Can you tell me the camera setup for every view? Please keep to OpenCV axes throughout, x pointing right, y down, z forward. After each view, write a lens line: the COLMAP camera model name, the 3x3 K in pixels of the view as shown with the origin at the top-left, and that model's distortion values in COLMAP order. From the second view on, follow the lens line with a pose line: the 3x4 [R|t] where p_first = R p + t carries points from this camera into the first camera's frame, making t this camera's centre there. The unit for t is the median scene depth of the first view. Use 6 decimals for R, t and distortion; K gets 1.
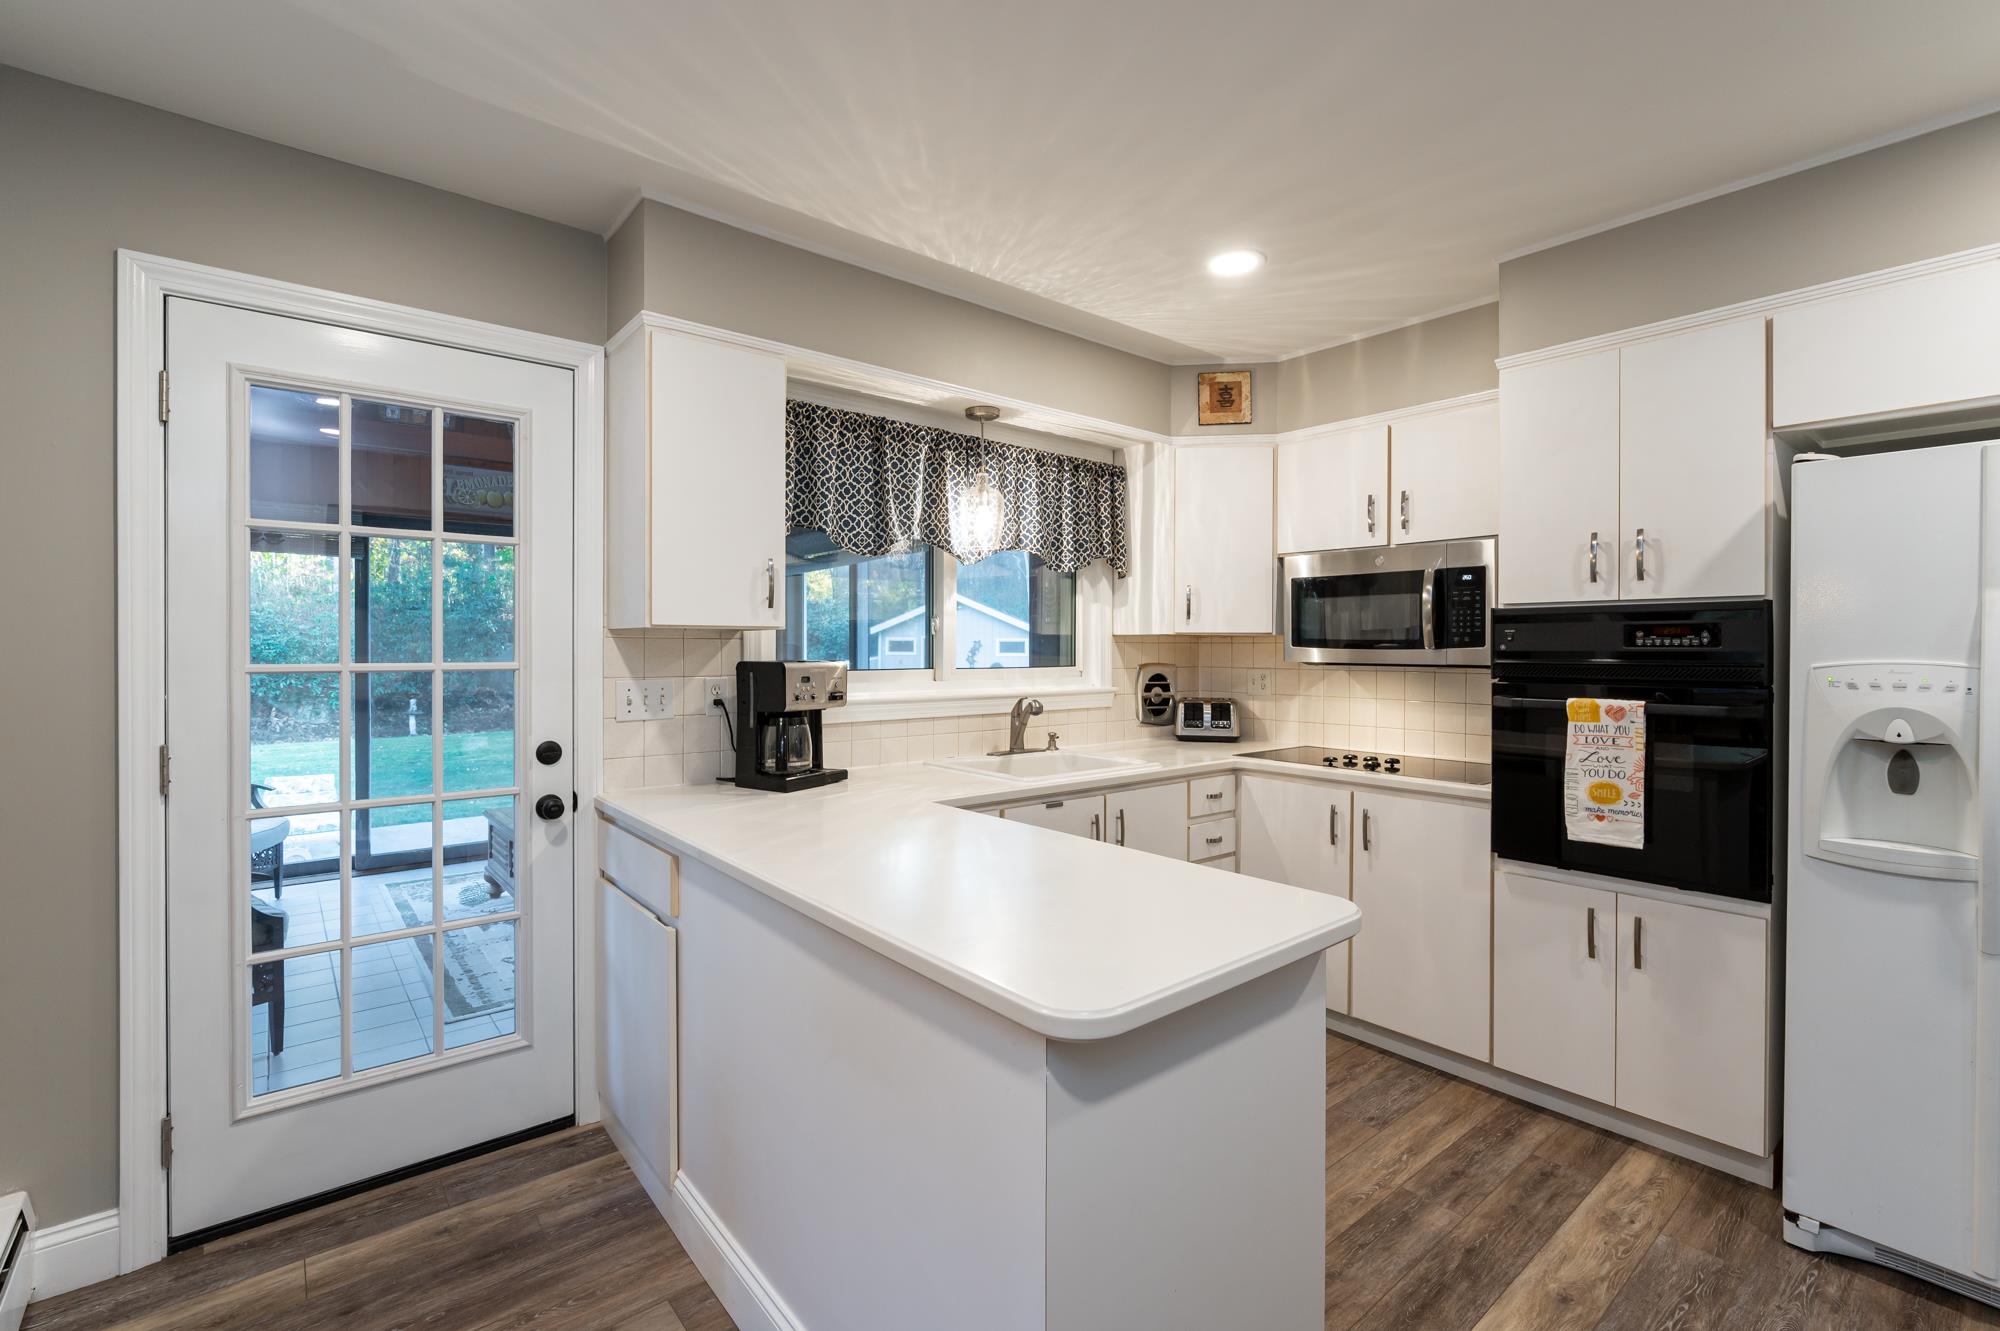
lens RADIAL K [[883.3, 0, 1000.0], [0, 883.3, 665.5], [0, 0, 1]] dist [-0.001241, -0.000006]
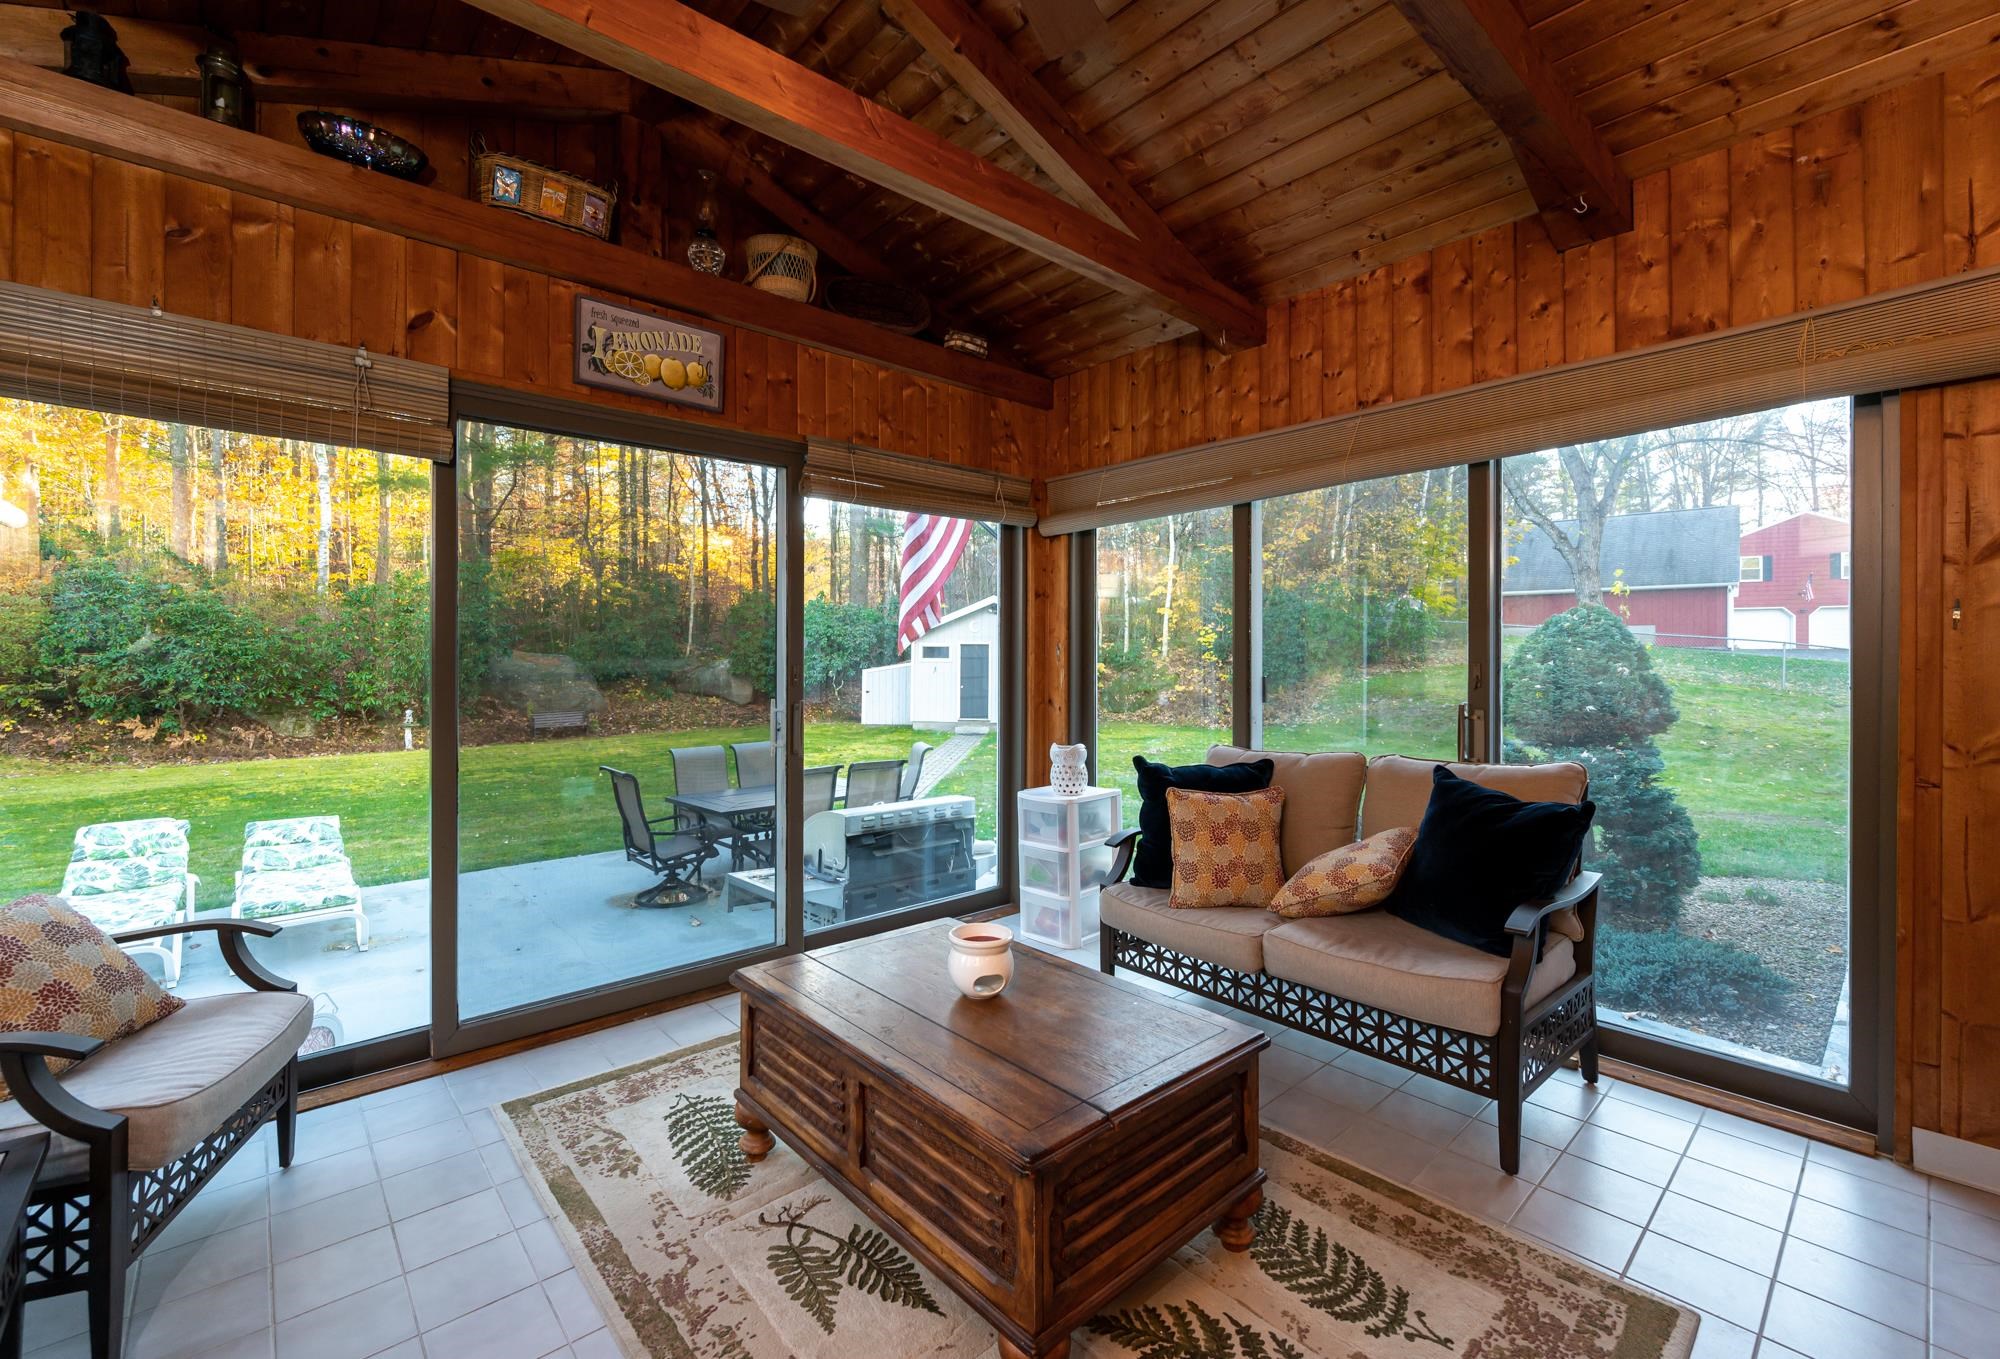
lens RADIAL K [[841.5, 0, 1000.0], [0, 841.5, 679.5], [0, 0, 1]] dist [-0.000843, -0.000097]
pose [[0.999175, -0.002117, 0.040551, -0.087288], [0.001782, 0.999964, 0.008298, 0.000103], [-0.040568, -0.008219, 0.999143, 0.103111]]
